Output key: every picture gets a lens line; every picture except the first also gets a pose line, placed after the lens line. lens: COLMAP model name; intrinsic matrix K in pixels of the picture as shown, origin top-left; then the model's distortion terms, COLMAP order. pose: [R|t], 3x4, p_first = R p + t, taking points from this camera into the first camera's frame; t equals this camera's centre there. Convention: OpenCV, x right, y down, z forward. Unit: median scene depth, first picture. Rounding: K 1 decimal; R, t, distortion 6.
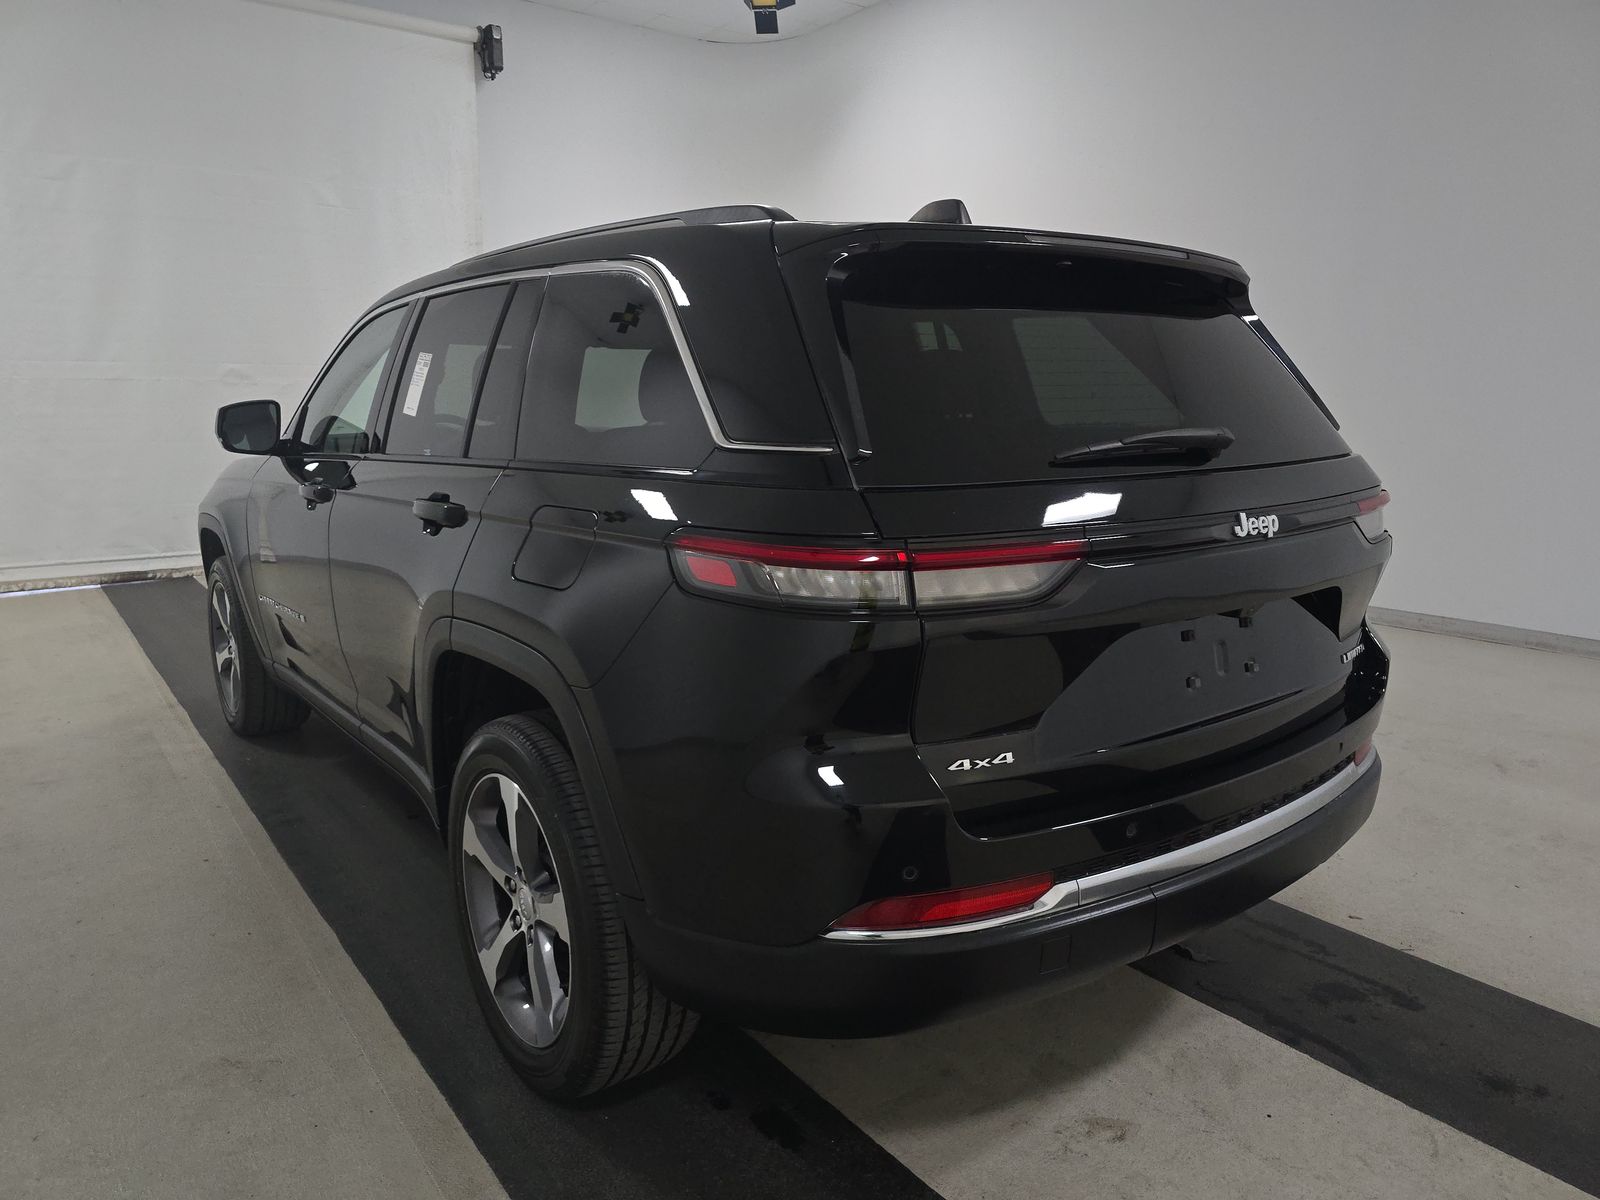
lens RADIAL K [[1108.9, 0, 802.7], [0, 1108.9, 594.9], [0, 0, 1]] dist [0.026187, -0.018373]
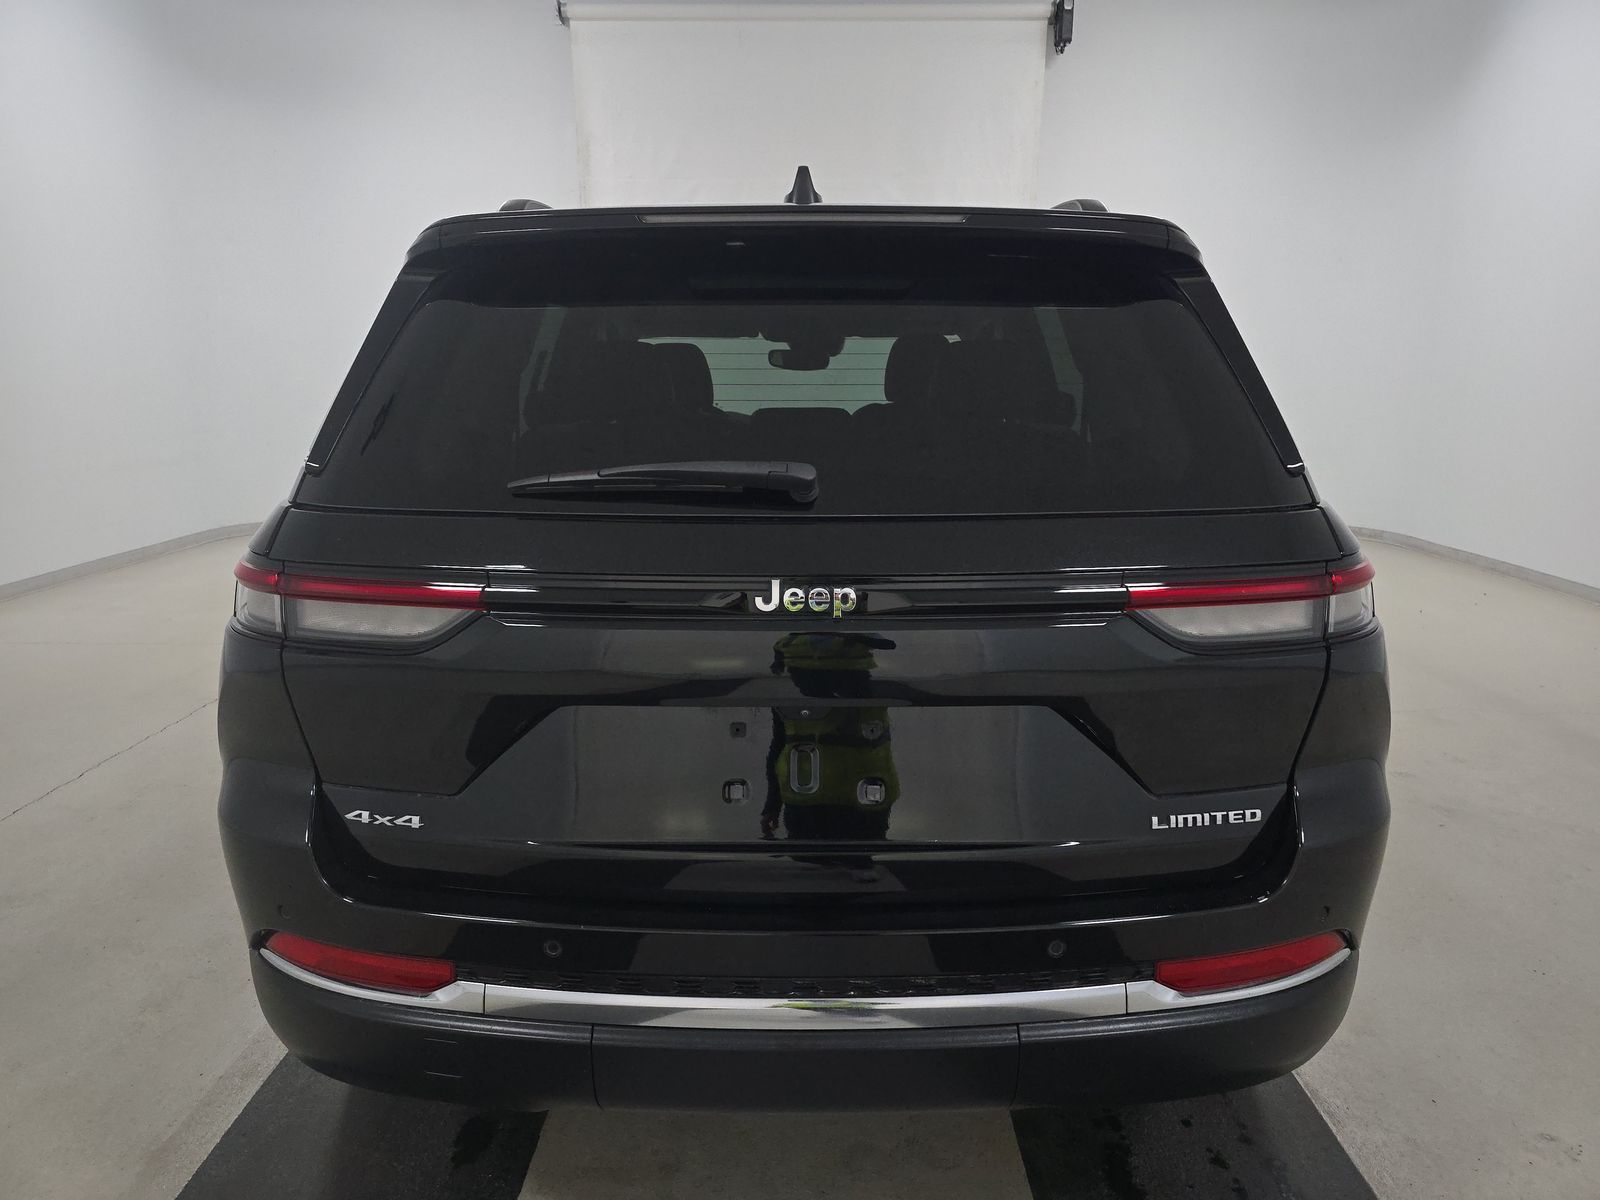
lens RADIAL K [[1108.9, 0, 803.2], [0, 1108.9, 598.7], [0, 0, 1]] dist [0.026187, -0.018373]
pose [[0.792822, 0.129114, -0.595619, 0.845075], [-0.114753, 0.991447, 0.062172, -0.108619], [0.598552, 0.019058, 0.800857, 0.425134]]
